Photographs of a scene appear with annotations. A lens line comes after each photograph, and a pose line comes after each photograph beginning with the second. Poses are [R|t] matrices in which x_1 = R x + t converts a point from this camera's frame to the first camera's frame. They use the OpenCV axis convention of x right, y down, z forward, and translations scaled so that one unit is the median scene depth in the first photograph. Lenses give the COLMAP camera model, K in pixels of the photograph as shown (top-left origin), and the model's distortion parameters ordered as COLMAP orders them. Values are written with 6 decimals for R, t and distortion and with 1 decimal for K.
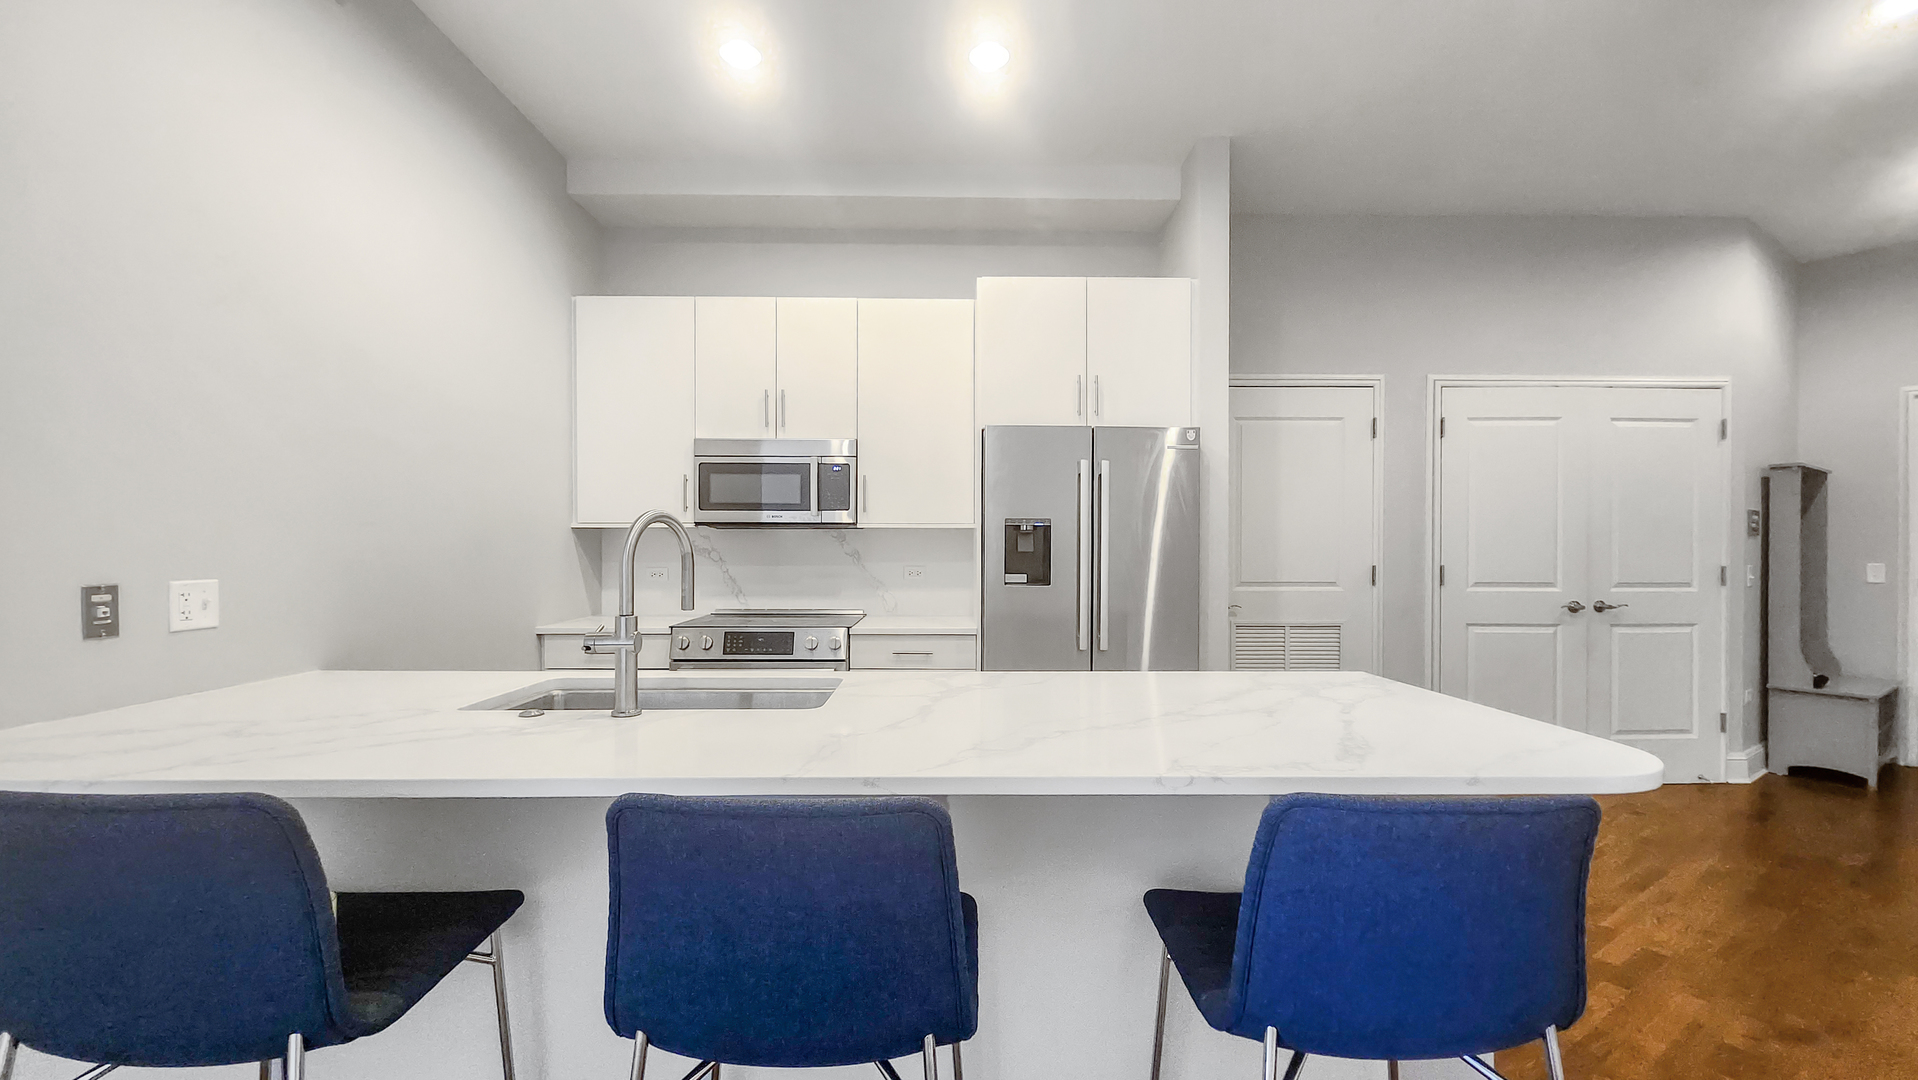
lens RADIAL K [[771.1, 0, 958.1], [0, 771.1, 550.9], [0, 0, 1]] dist [0.001974, 0.000204]
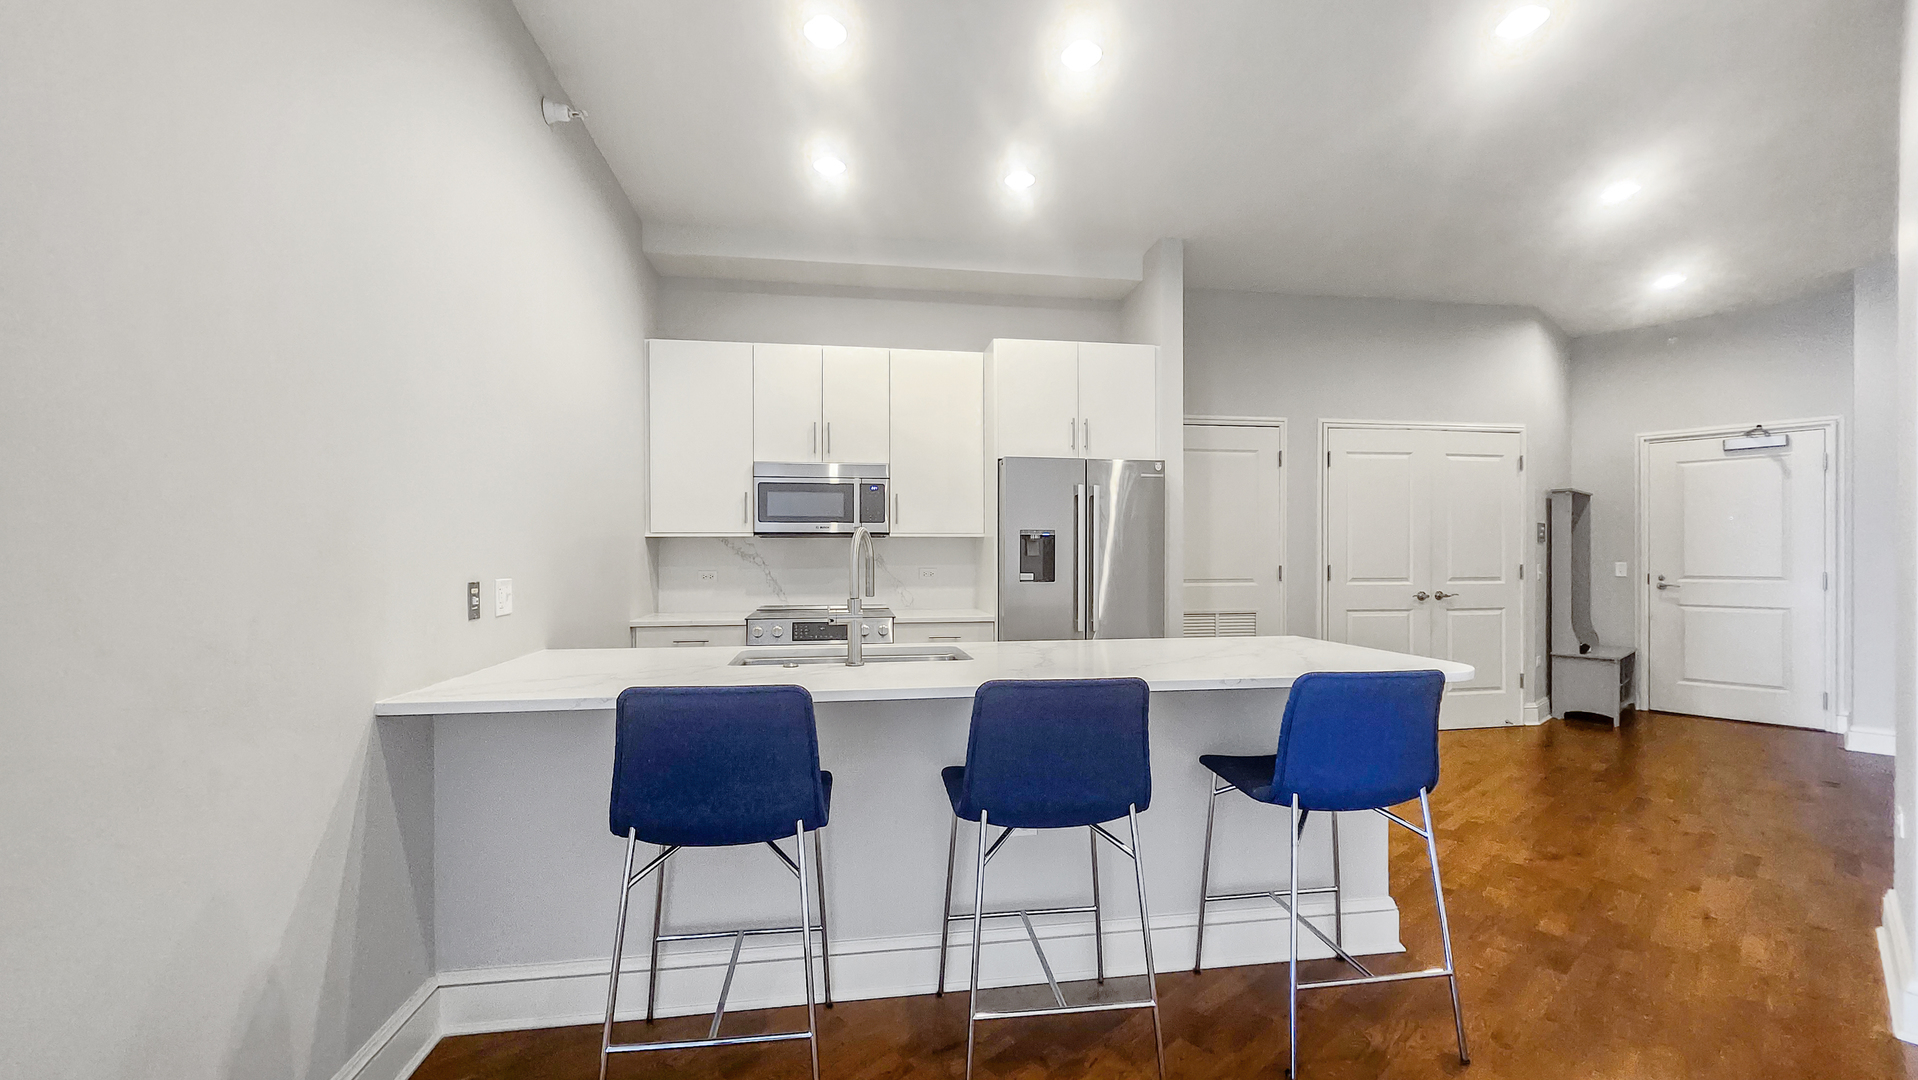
lens RADIAL K [[772.2, 0, 961.3], [0, 772.2, 554.8], [0, 0, 1]] dist [0.001932, 0.000398]
pose [[0.989811, -0.003828, 0.142335, -0.192792], [0.004079, 0.999991, -0.001469, 0.000804], [-0.142328, 0.002034, 0.989817, -0.224447]]
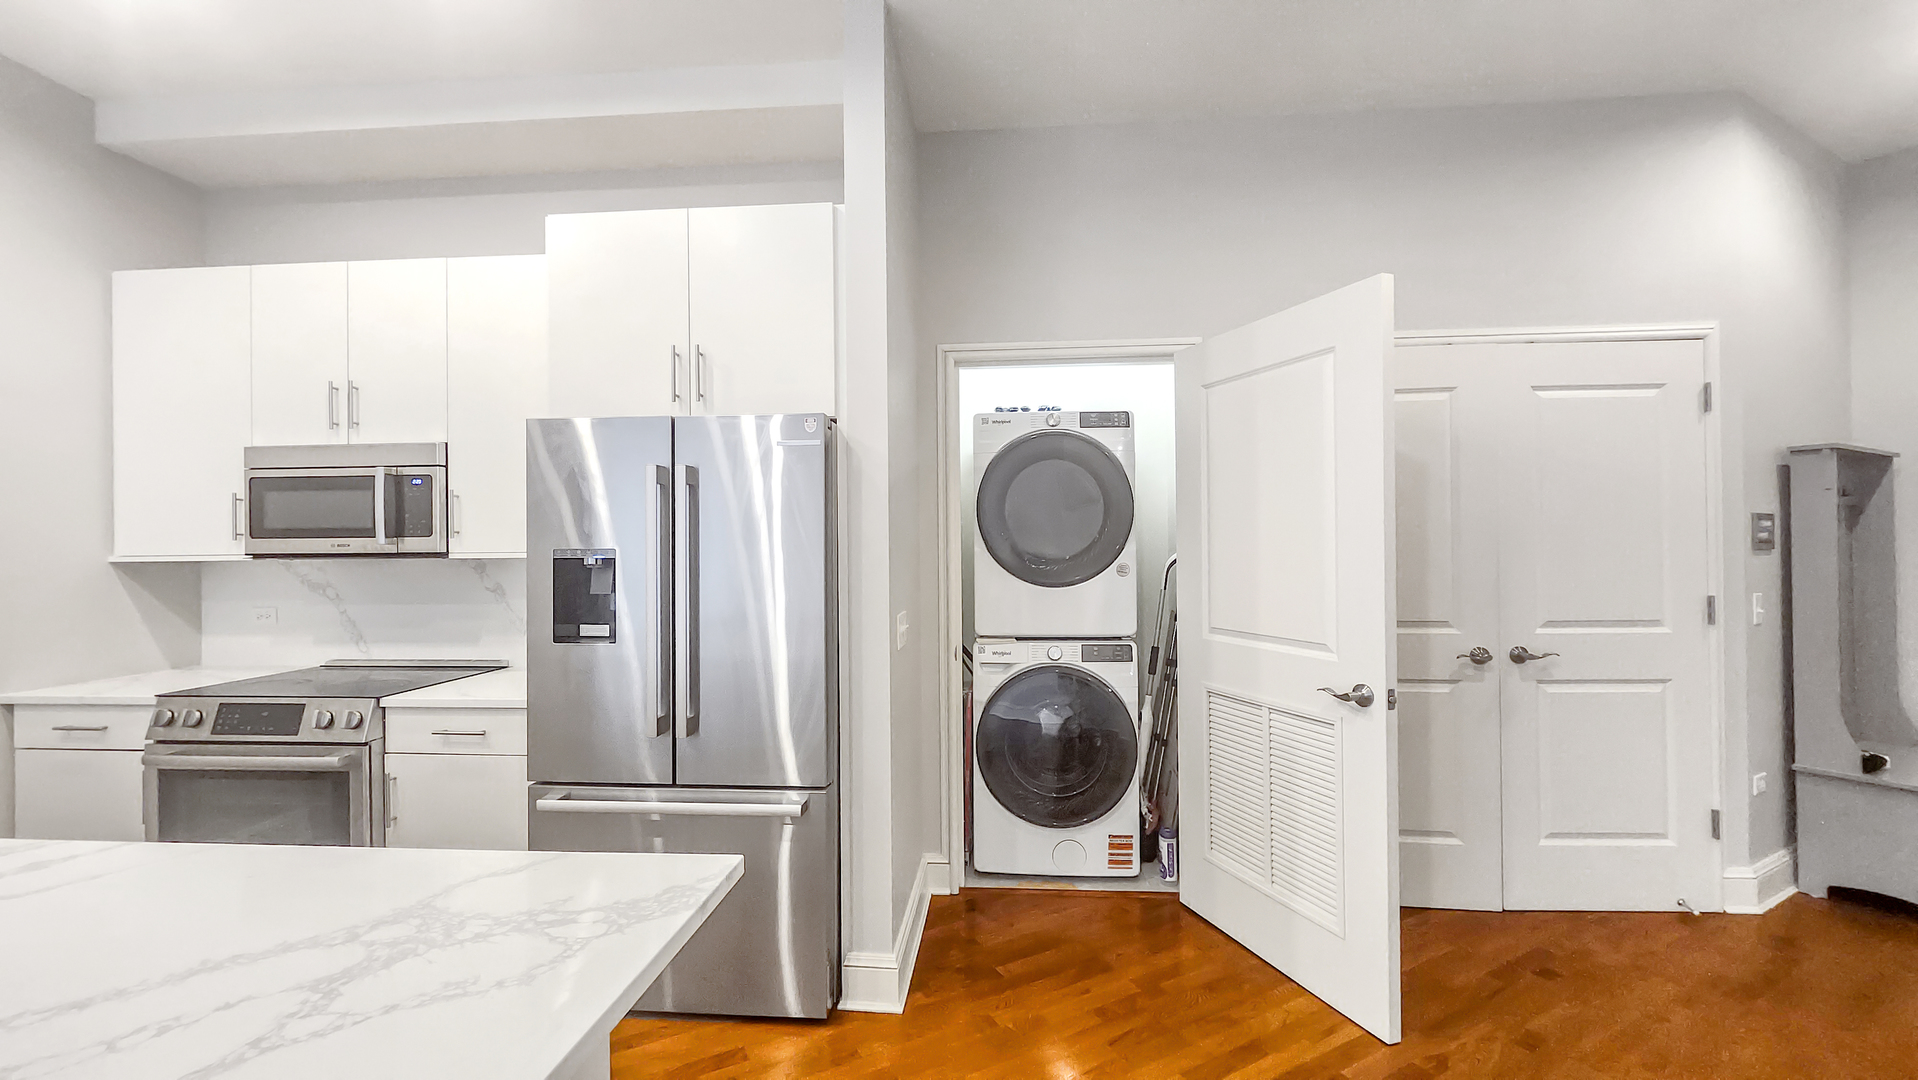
lens RADIAL K [[759.8, 0, 957.0], [0, 759.8, 545.7], [0, 0, 1]] dist [0.000835, 0.000097]
pose [[0.995433, -0.012136, -0.094684, 0.441809], [0.011423, 0.999902, -0.008070, -0.031133], [0.094773, 0.006951, 0.995475, 0.299290]]
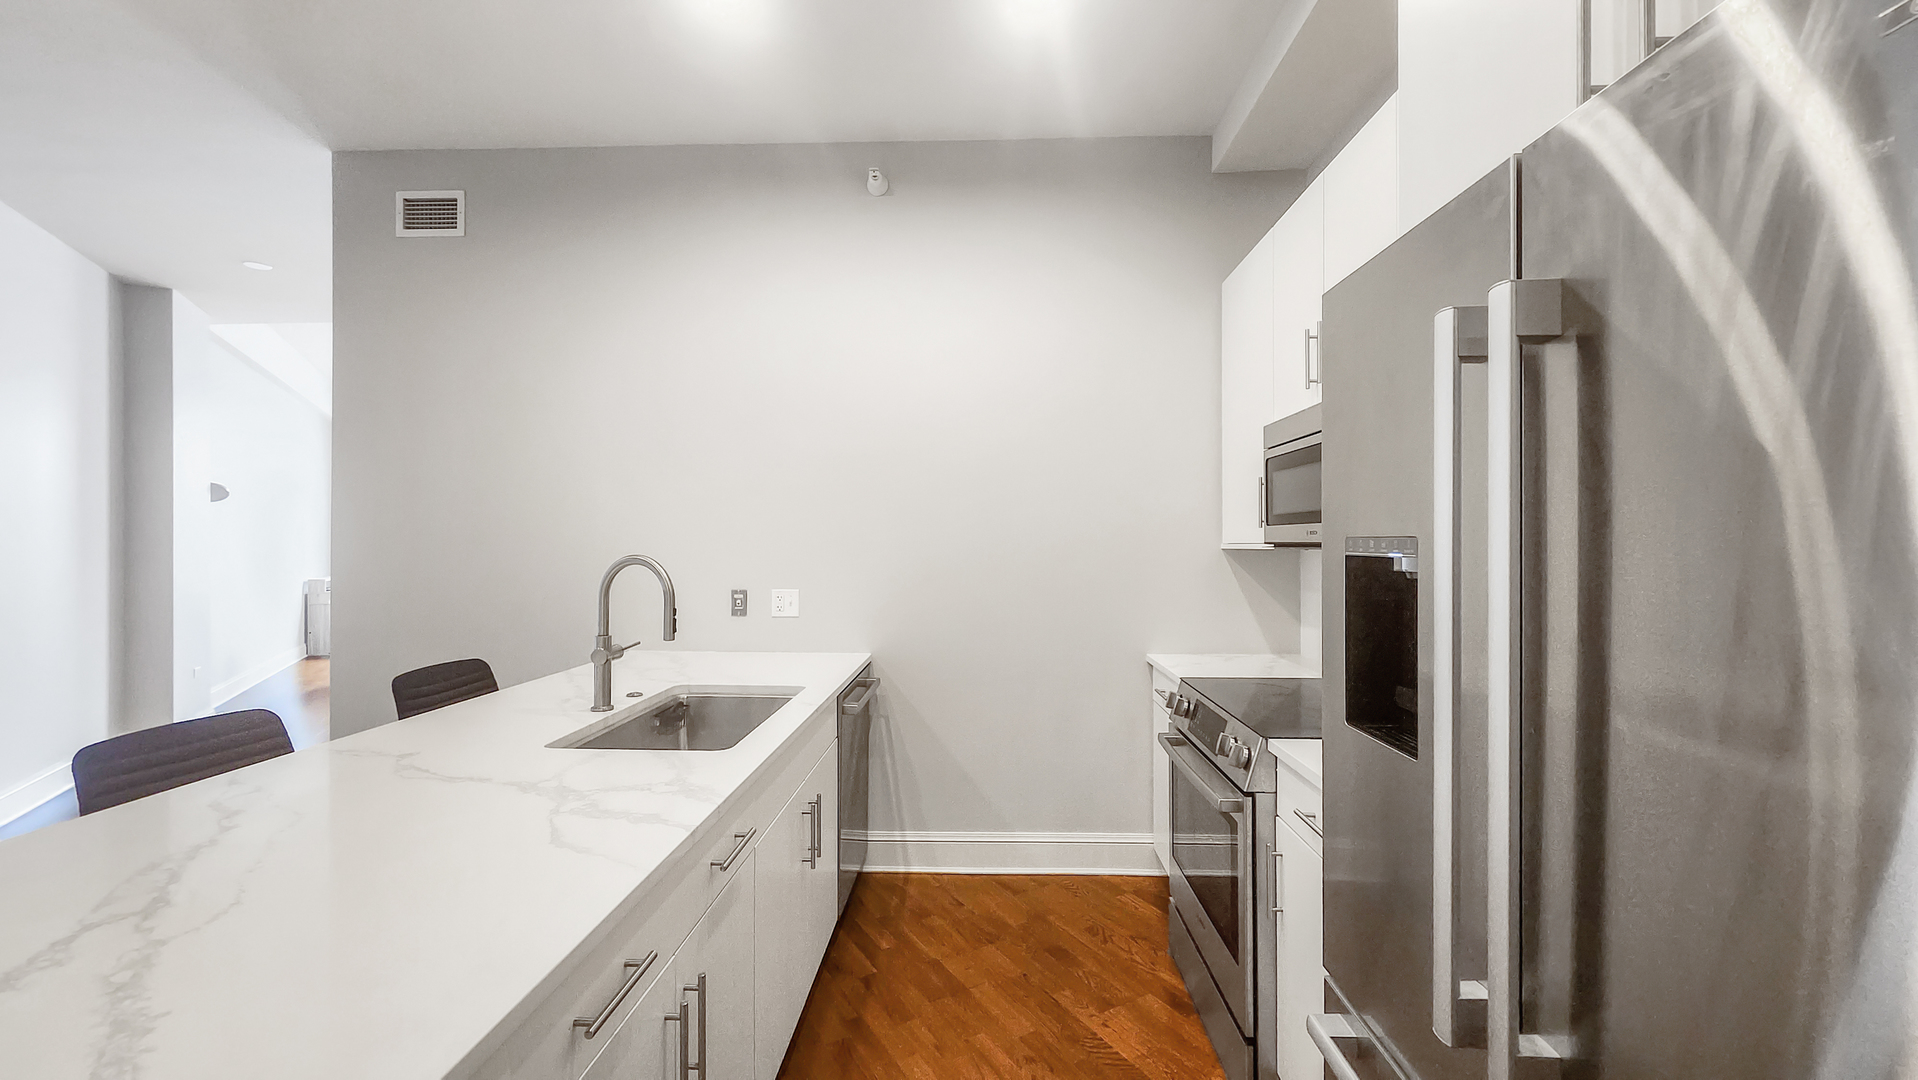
lens RADIAL K [[759.8, 0, 957.0], [0, 759.8, 545.7], [0, 0, 1]] dist [0.000835, 0.000097]
pose [[-0.053743, 0.000857, -0.998554, 0.376302], [-0.004676, 0.999988, 0.001110, -0.033695], [0.998544, 0.004729, -0.053738, 0.742003]]
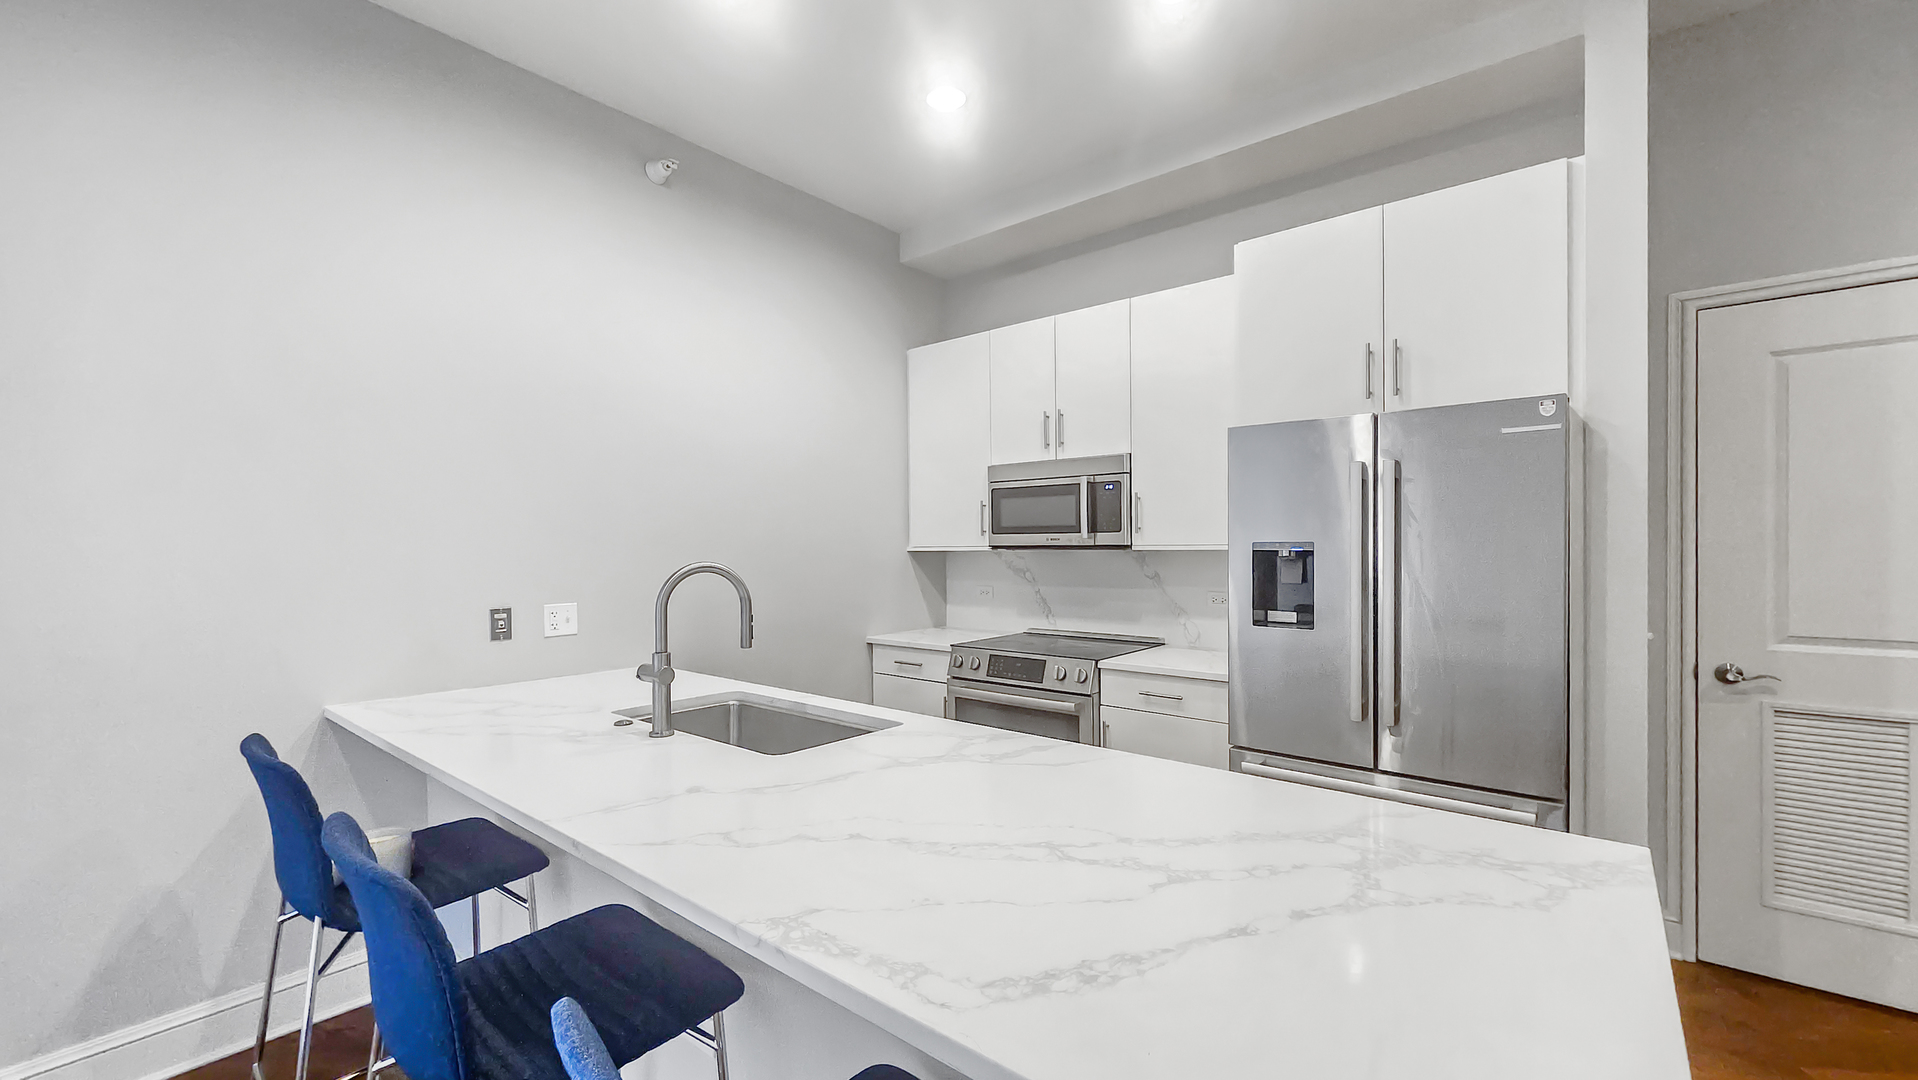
lens RADIAL K [[772.2, 0, 961.3], [0, 772.2, 554.8], [0, 0, 1]] dist [0.001932, 0.000398]
pose [[0.757446, -0.000762, -0.652897, 0.313972], [0.007099, 0.999950, 0.007068, -0.032579], [0.652859, -0.009988, 0.757413, 0.174718]]
